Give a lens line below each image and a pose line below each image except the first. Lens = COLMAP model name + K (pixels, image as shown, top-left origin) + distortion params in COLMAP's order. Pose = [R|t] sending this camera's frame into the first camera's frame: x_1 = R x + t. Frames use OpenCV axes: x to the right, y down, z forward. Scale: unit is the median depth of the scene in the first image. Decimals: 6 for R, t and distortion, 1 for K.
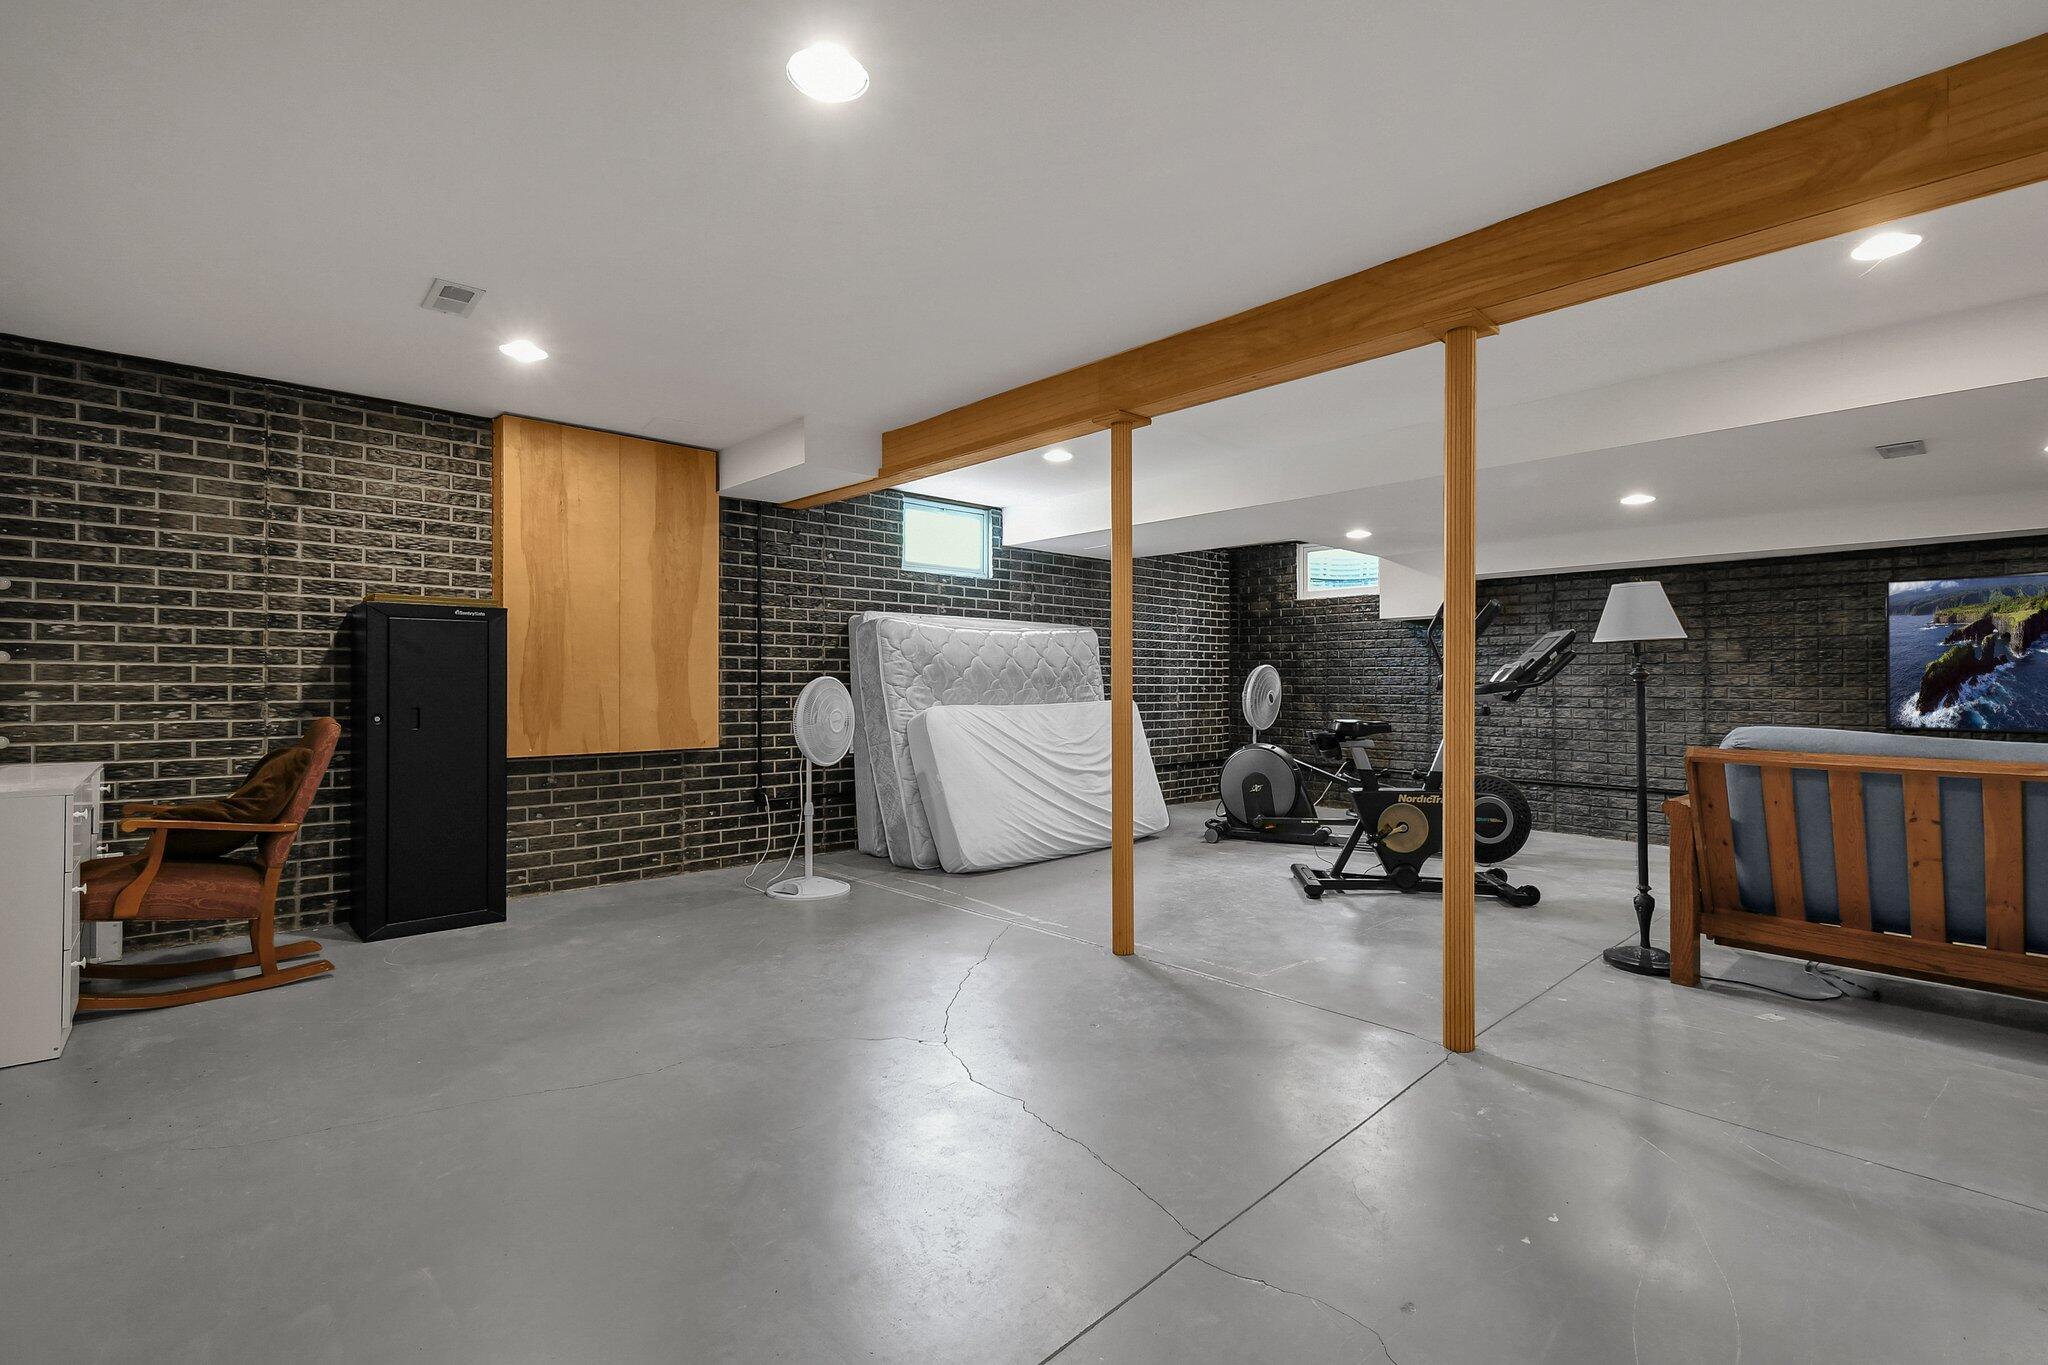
lens RADIAL K [[926.9, 0, 1020.8], [0, 926.9, 682.8], [0, 0, 1]] dist [-0.003800, 0.000939]
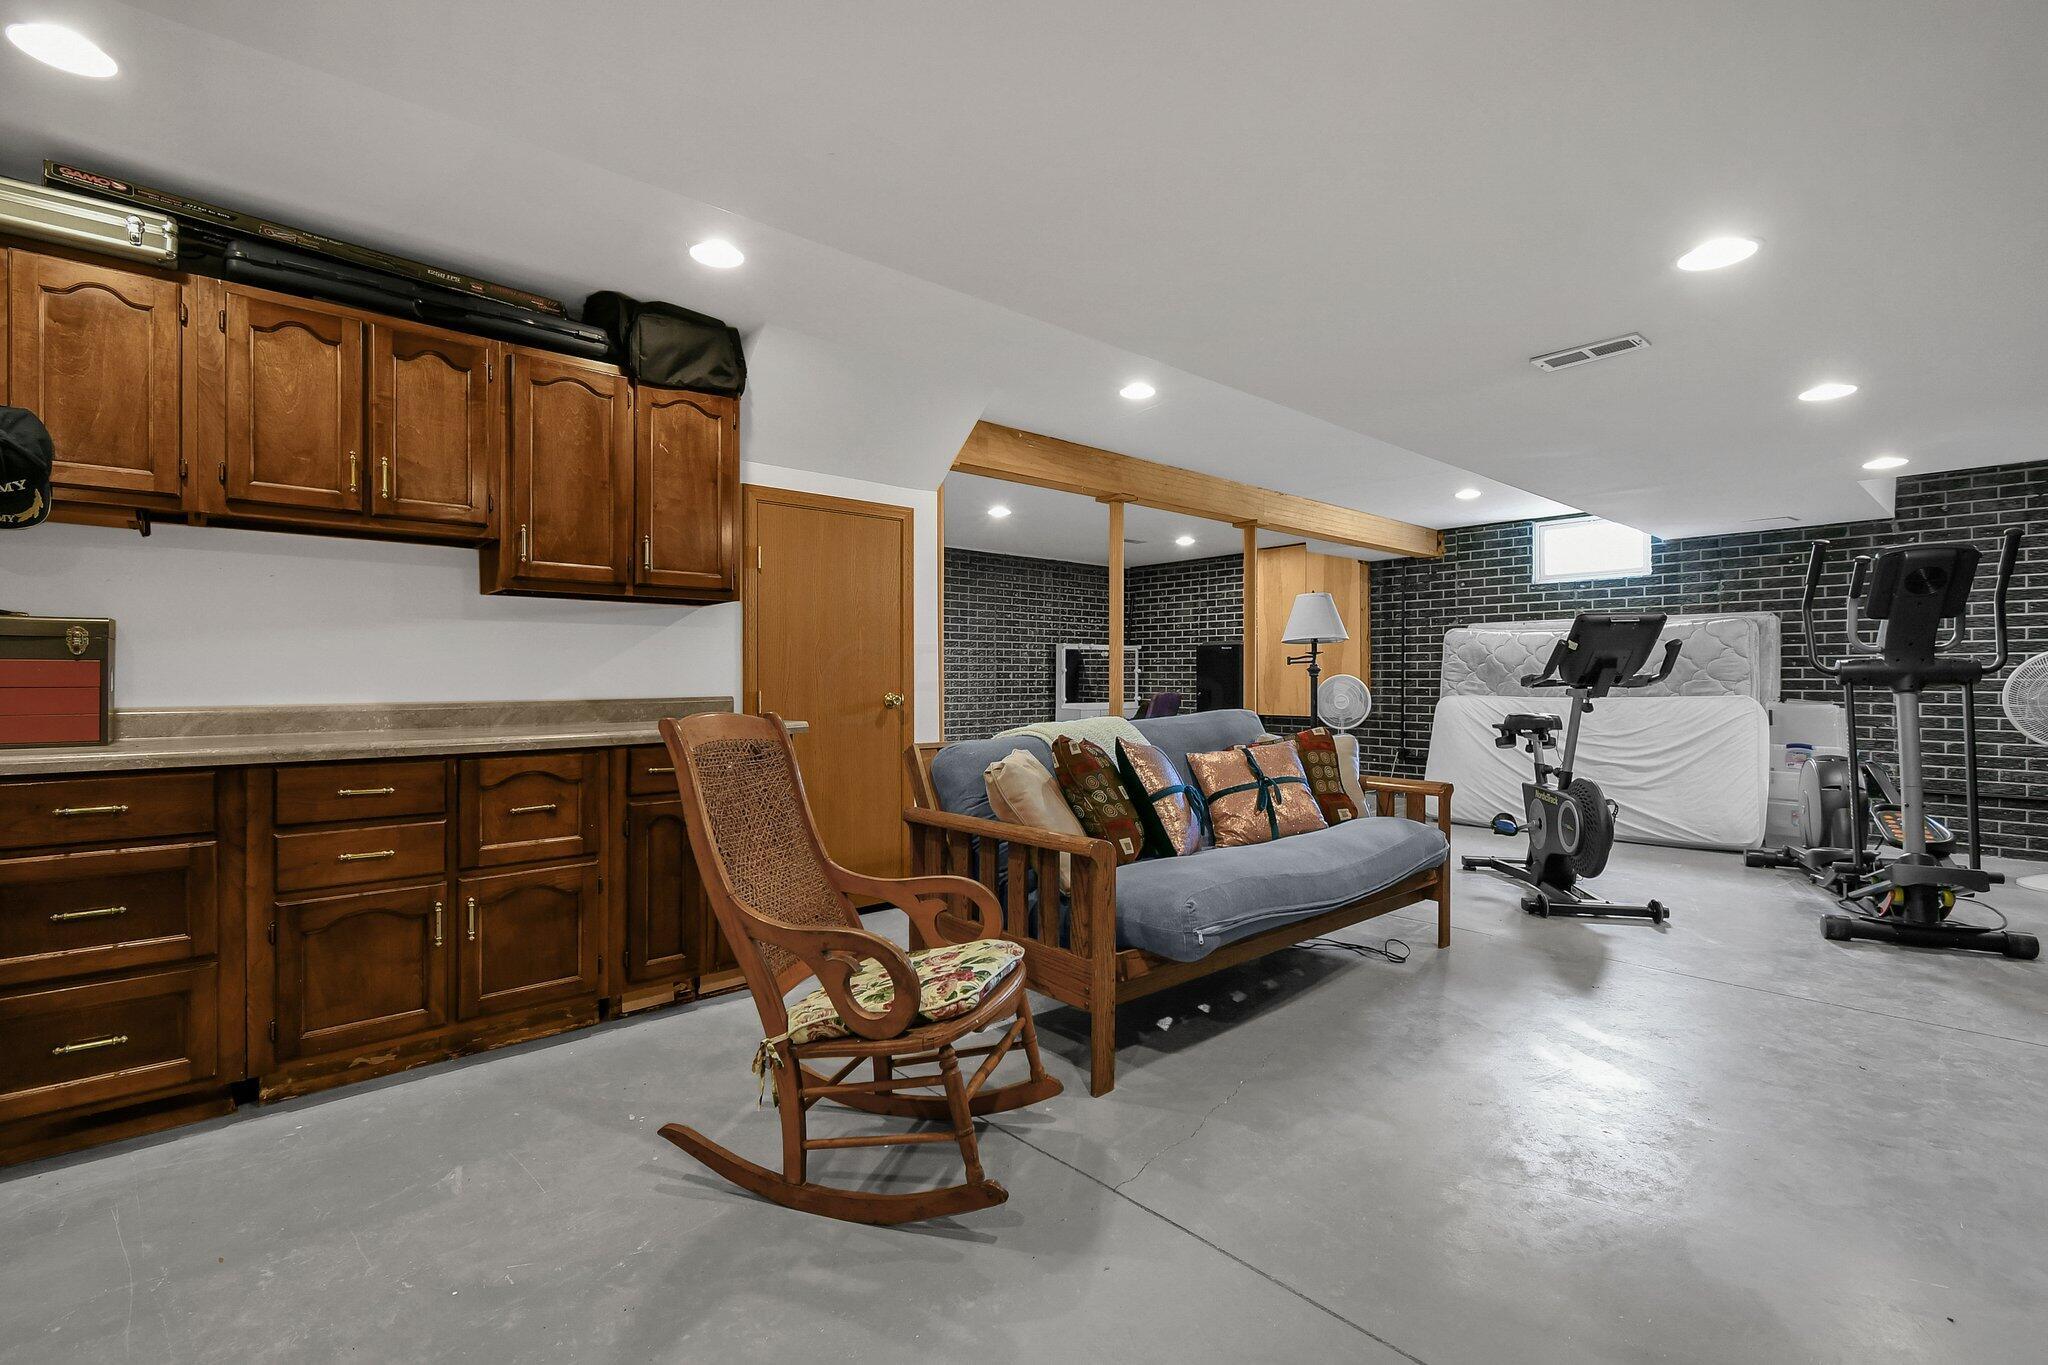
lens RADIAL K [[926.9, 0, 1020.8], [0, 926.9, 675.5], [0, 0, 1]] dist [-0.003800, 0.000939]
pose [[-0.046345, -0.000334, -0.998925, 1.418888], [0.003324, 0.999994, -0.000489, -0.006680], [0.998920, -0.003343, -0.046344, 0.505050]]
